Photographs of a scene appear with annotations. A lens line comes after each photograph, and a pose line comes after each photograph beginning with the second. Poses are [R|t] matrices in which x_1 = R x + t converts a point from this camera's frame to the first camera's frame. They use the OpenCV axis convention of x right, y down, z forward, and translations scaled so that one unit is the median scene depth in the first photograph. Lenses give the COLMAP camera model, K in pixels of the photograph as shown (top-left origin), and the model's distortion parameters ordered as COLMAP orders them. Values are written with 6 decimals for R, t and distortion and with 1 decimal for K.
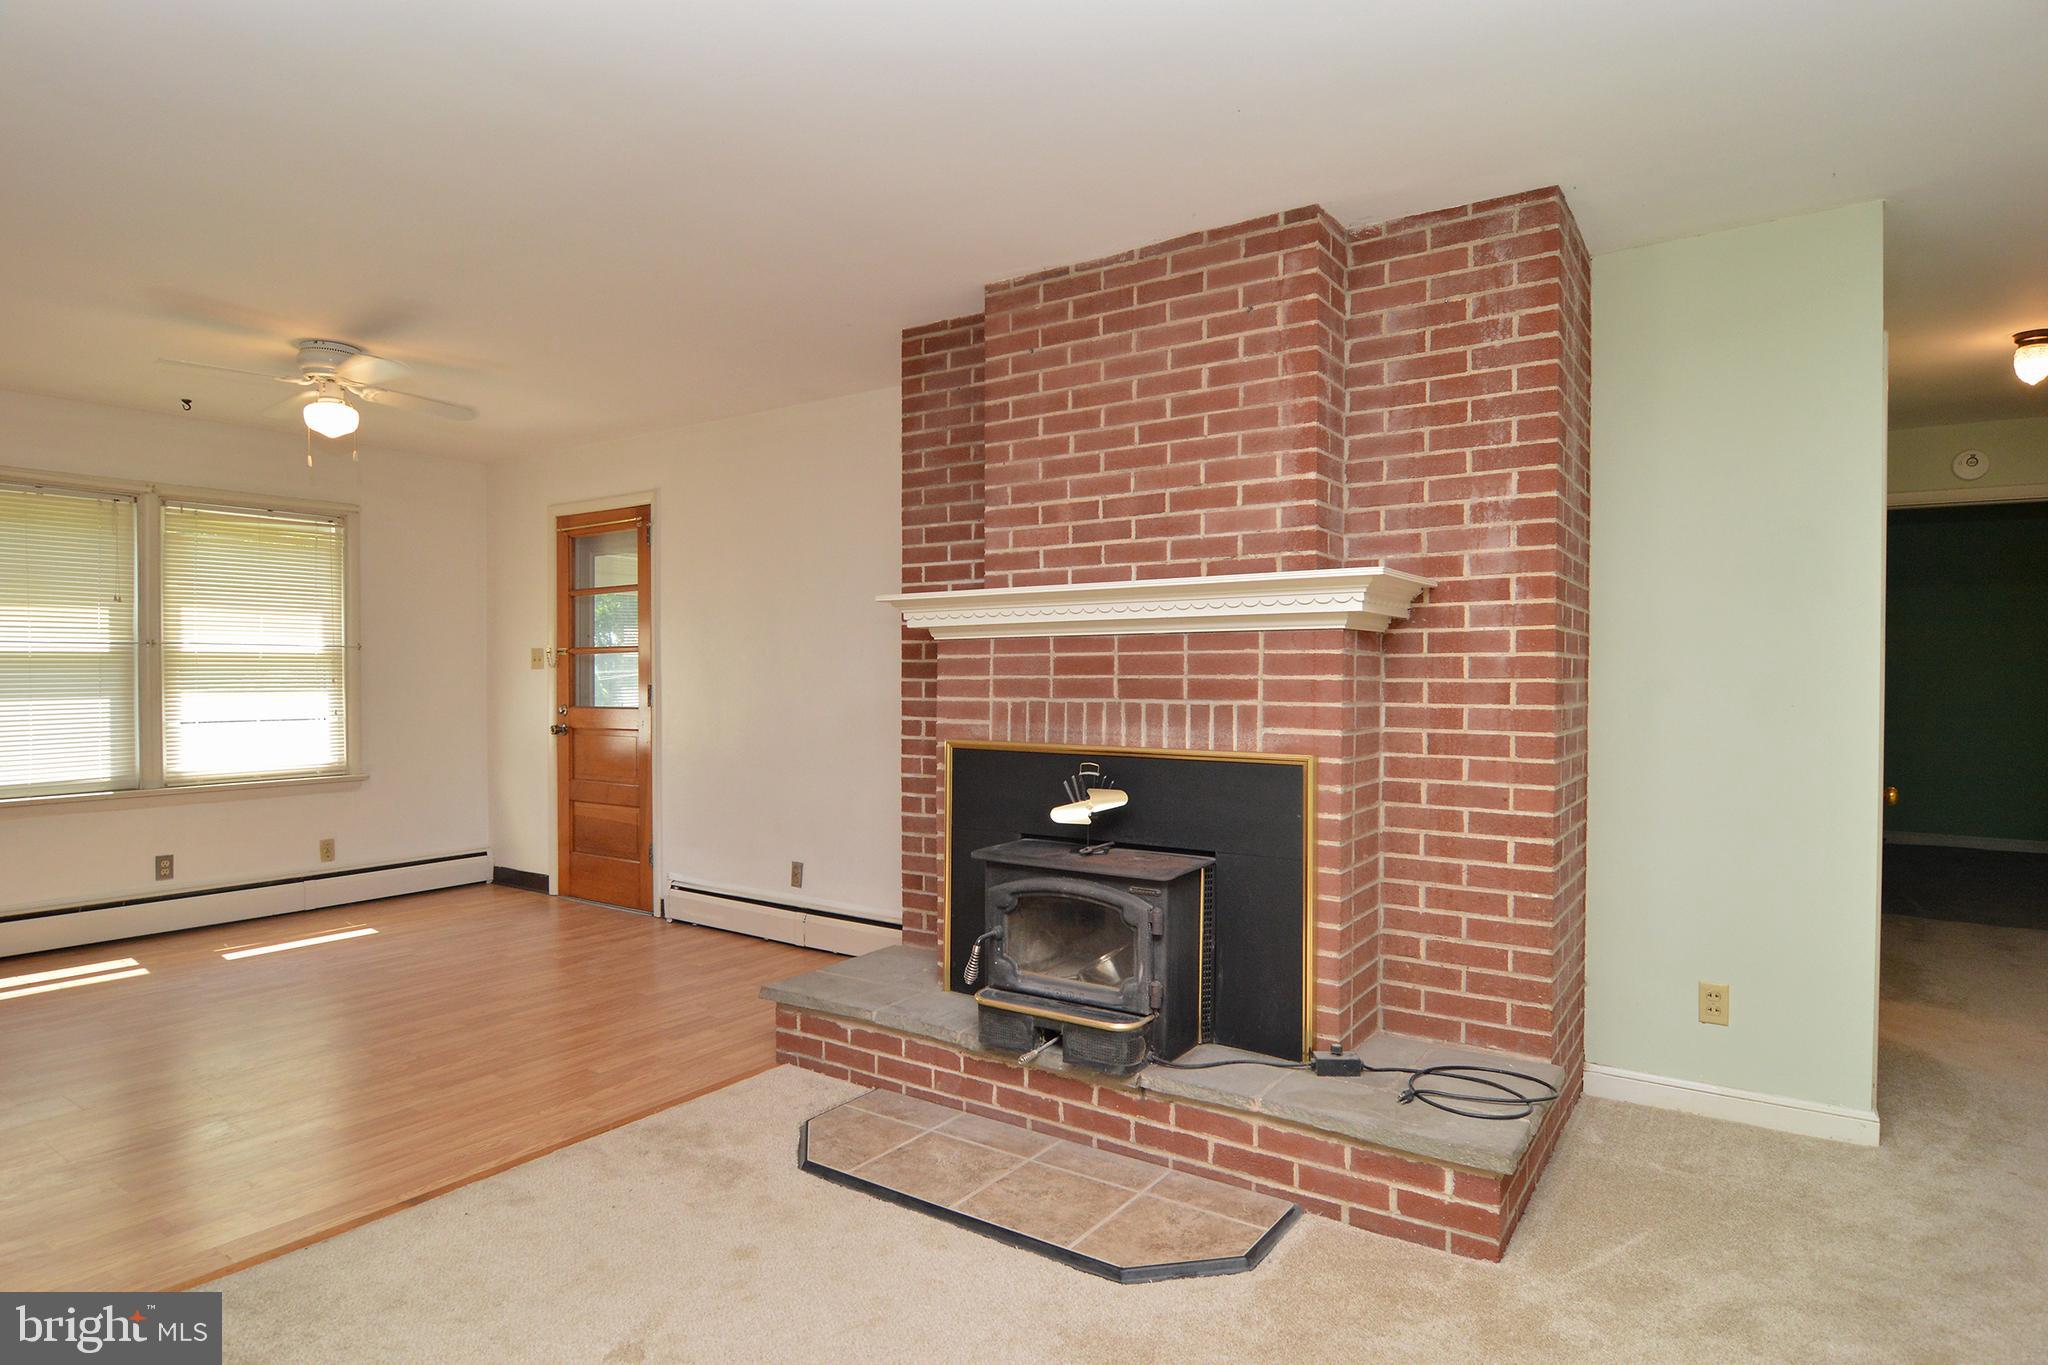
lens RADIAL K [[1116.9, 0, 1030.7], [0, 1116.9, 689.9], [0, 0, 1]] dist [-0.008975, -0.006290]
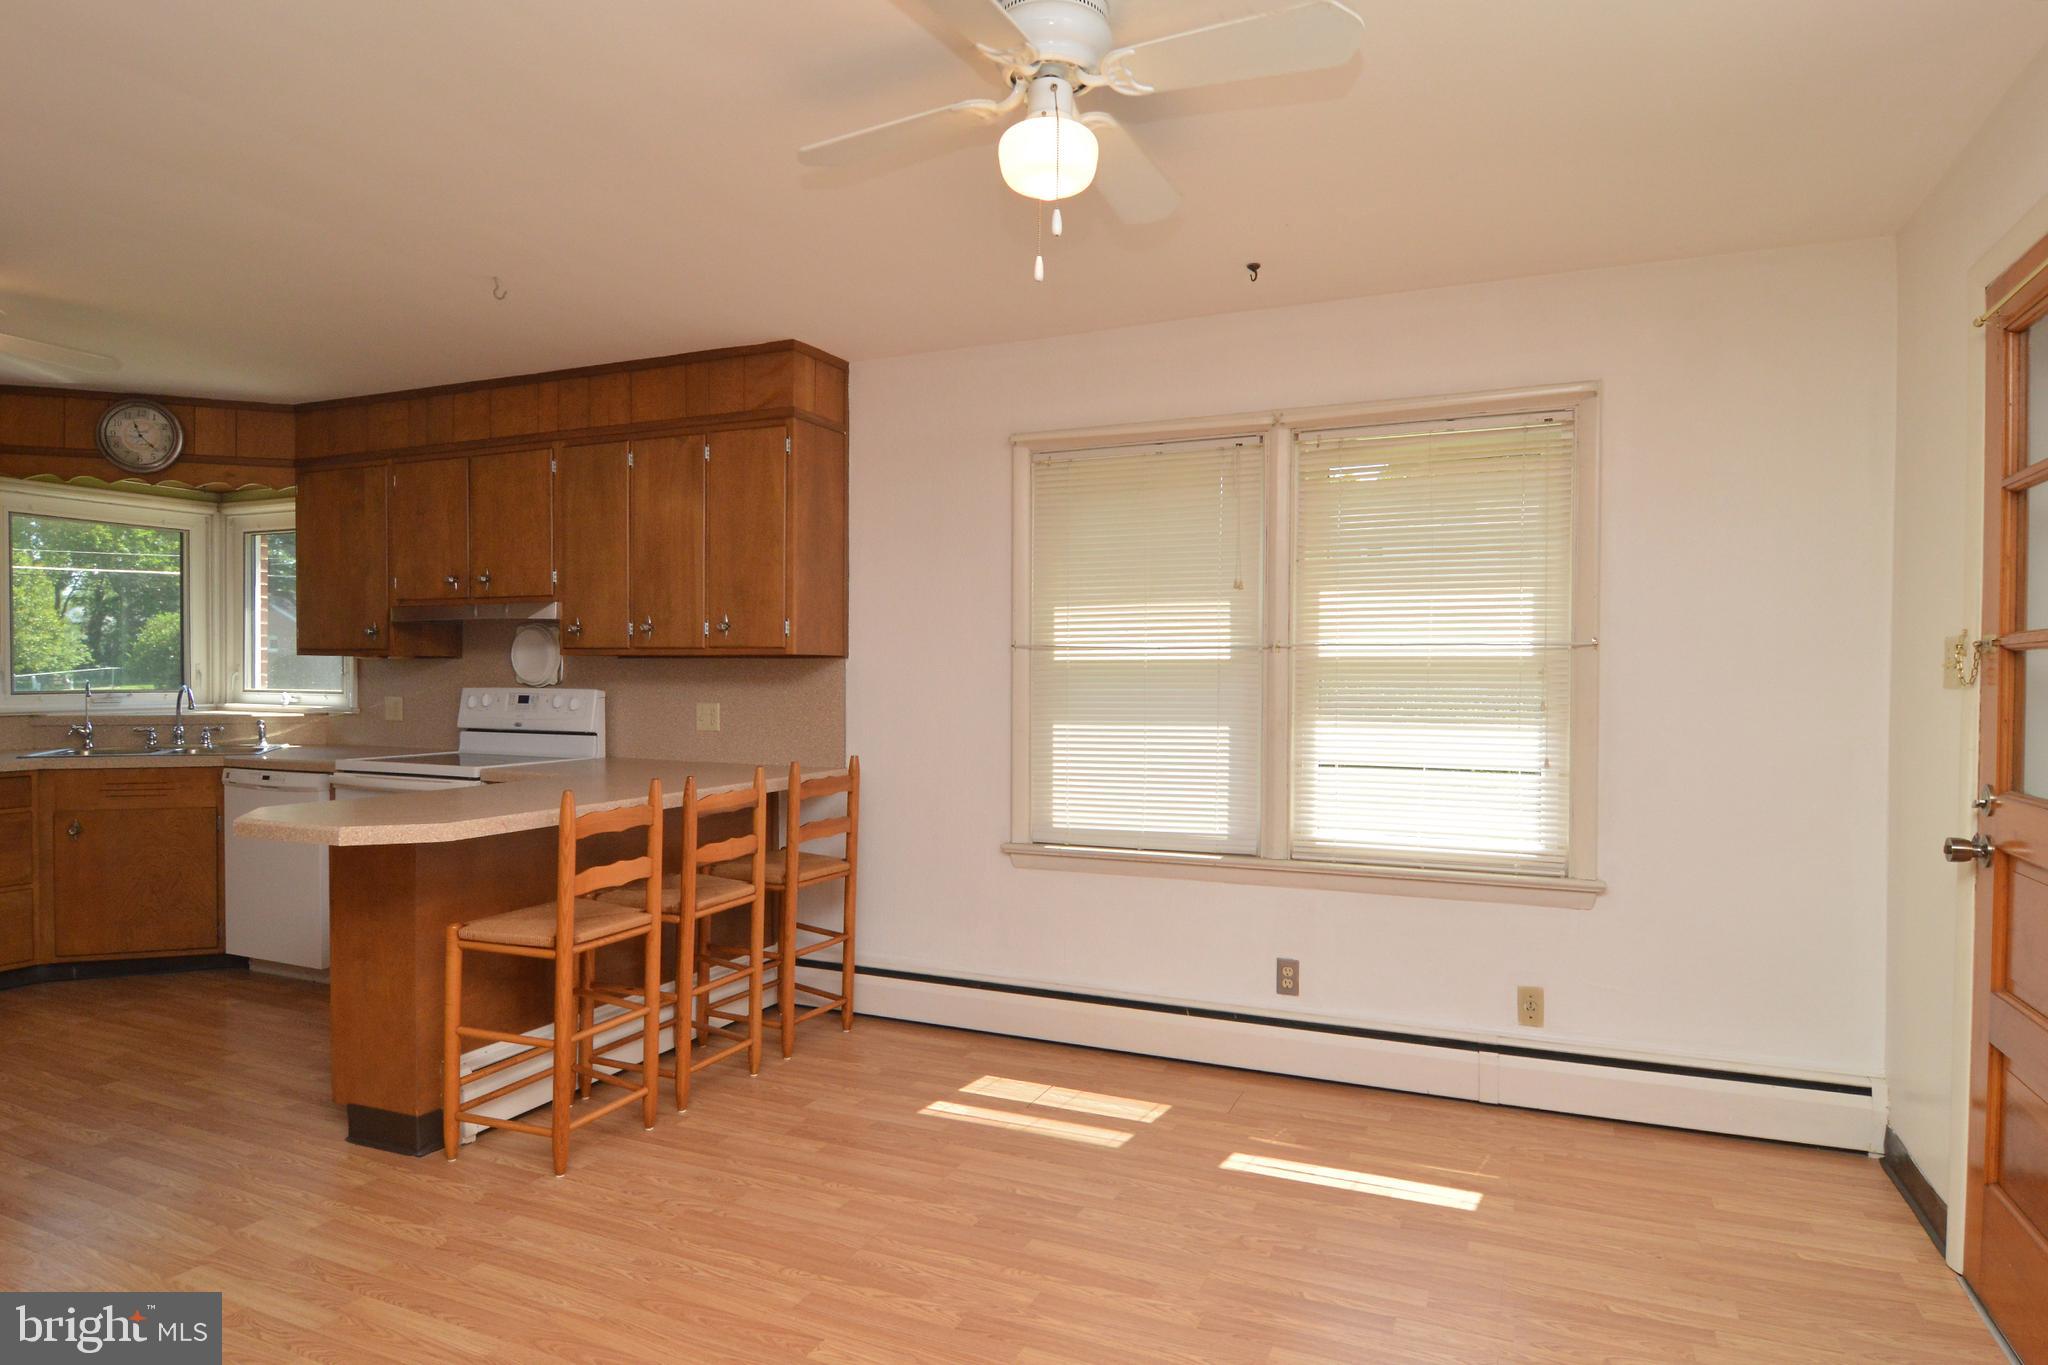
lens RADIAL K [[1166.9, 0, 1032.8], [0, 1166.9, 691.2], [0, 0, 1]] dist [-0.014302, -0.003295]
pose [[0.183739, 0.018141, -0.982808, -0.180936], [-0.017565, 0.999731, 0.015170, -0.035968], [0.982818, 0.014476, 0.184008, 1.137048]]
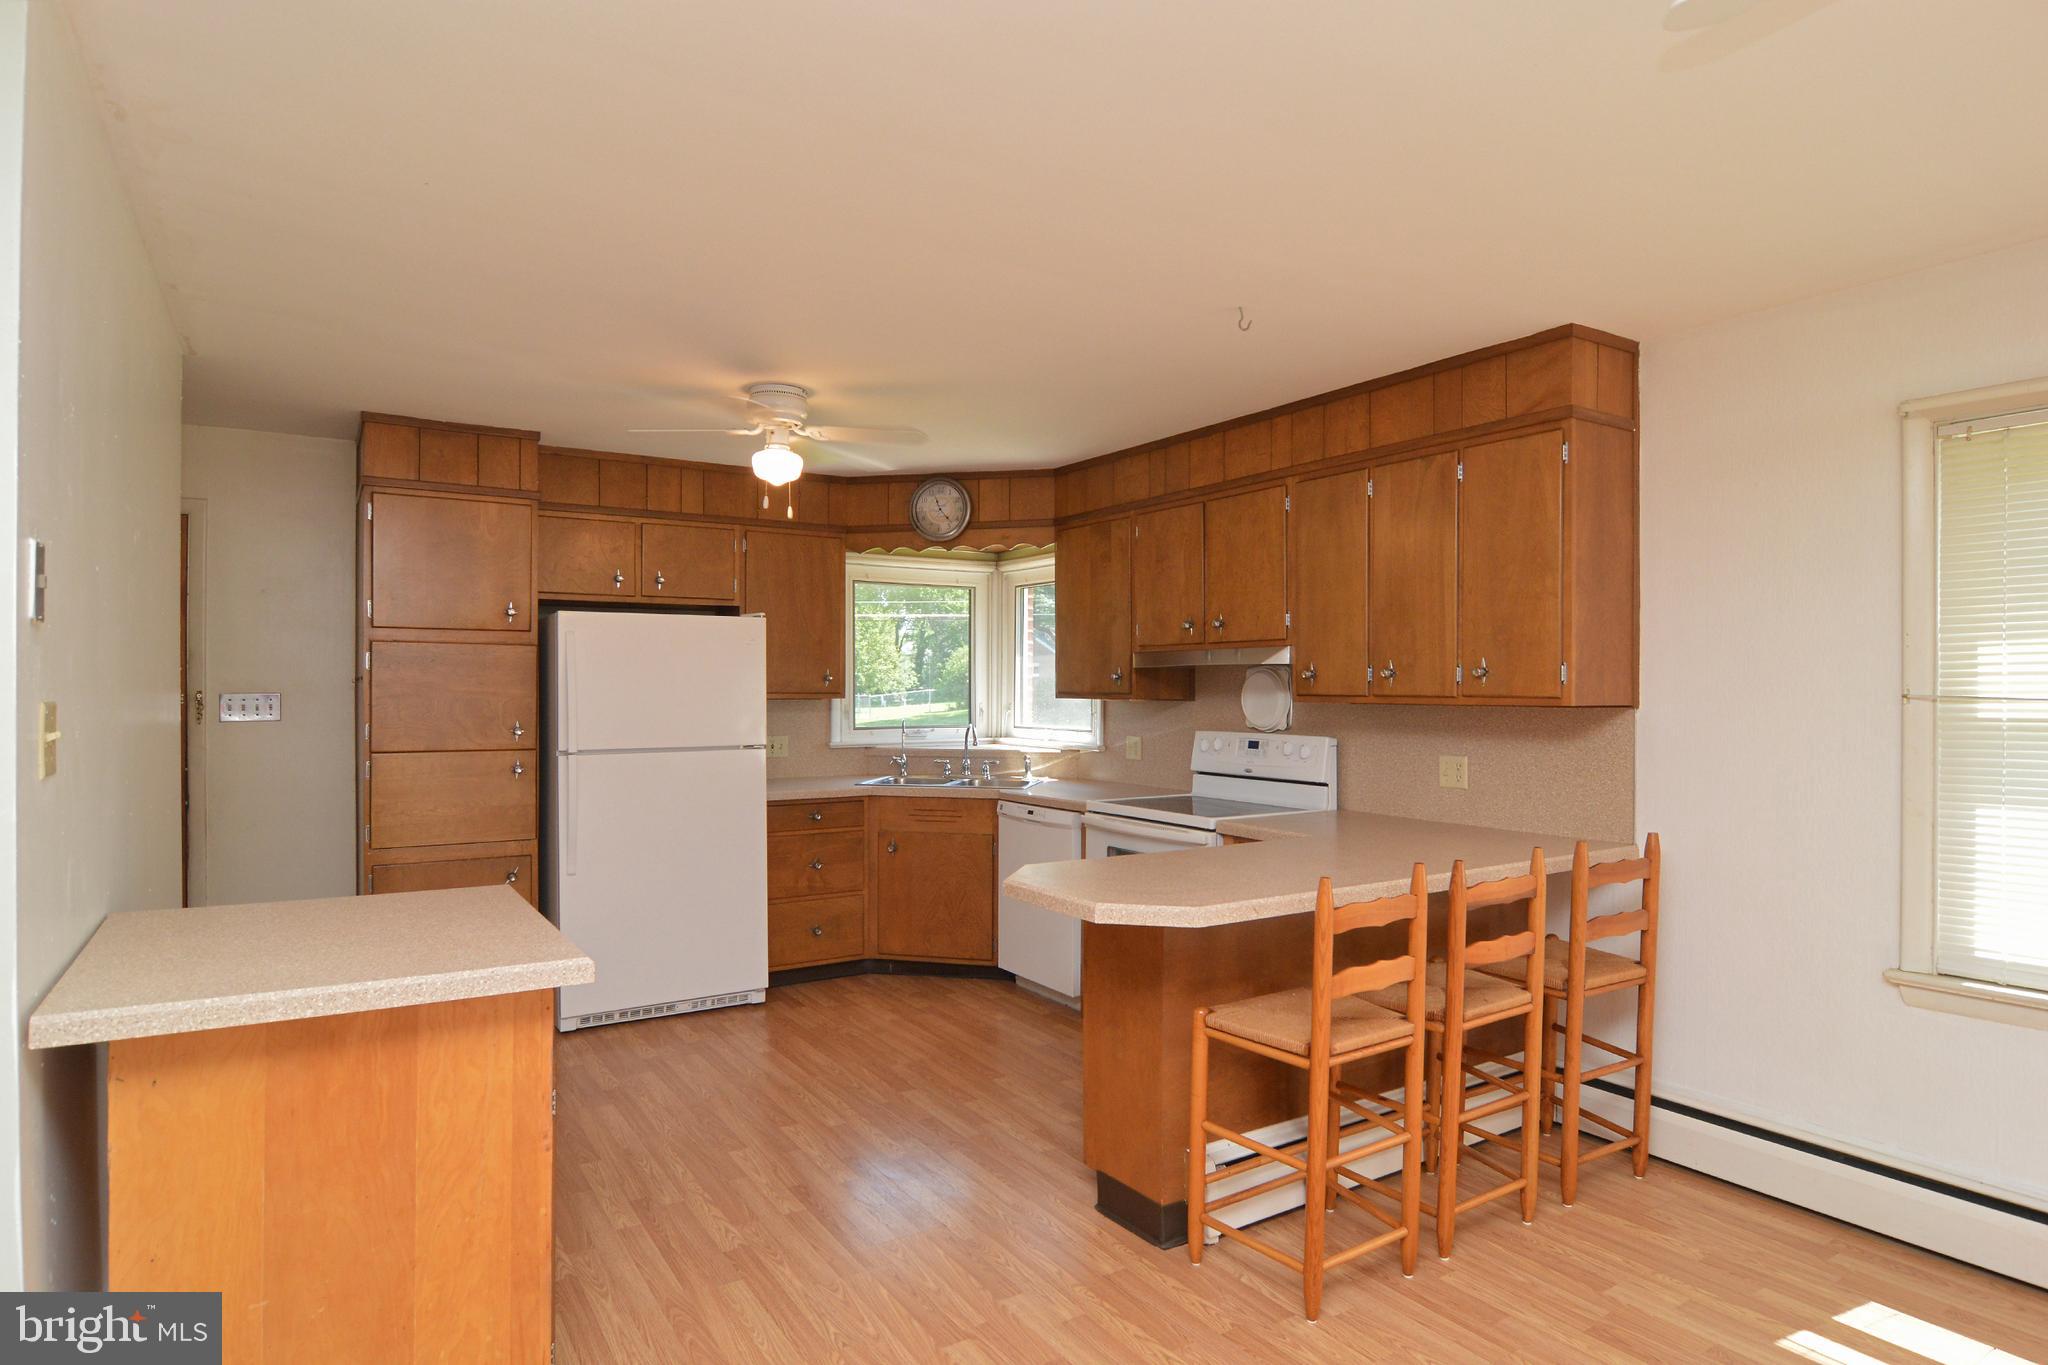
lens RADIAL K [[1116.9, 0, 1041.6], [0, 1116.9, 693.9], [0, 0, 1]] dist [-0.008975, -0.006290]
pose [[-0.380426, 0.004592, -0.924800, -0.372053], [-0.013711, 0.999850, 0.010606, -0.066622], [0.924710, 0.016715, -0.380305, 1.055776]]
